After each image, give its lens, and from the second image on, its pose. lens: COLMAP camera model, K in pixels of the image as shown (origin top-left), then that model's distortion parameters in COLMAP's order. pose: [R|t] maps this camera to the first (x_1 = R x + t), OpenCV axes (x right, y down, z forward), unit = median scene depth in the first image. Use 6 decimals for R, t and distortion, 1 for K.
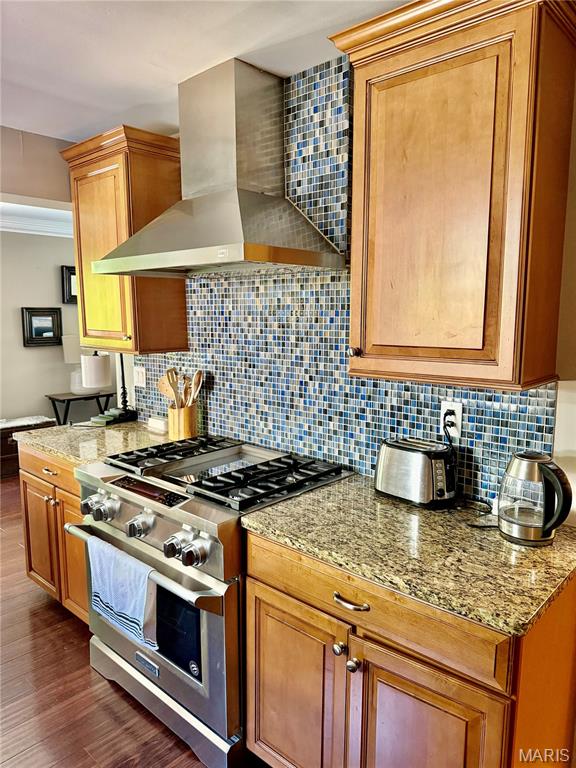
lens RADIAL K [[535.3, 0, 295.5], [0, 535.3, 390.6], [0, 0, 1]] dist [0.031220, -0.046644]
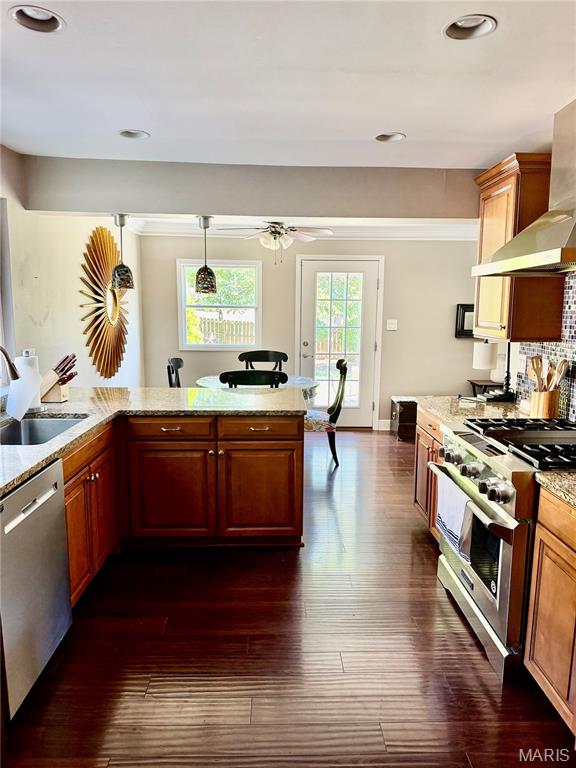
lens RADIAL K [[535.3, 0, 285.0], [0, 535.3, 384.7], [0, 0, 1]] dist [0.031220, -0.046644]
pose [[0.682754, 0.104711, -0.723106, 0.275076], [-0.107305, 0.993316, 0.042523, 0.033502], [0.722726, 0.048560, 0.689427, -0.202412]]
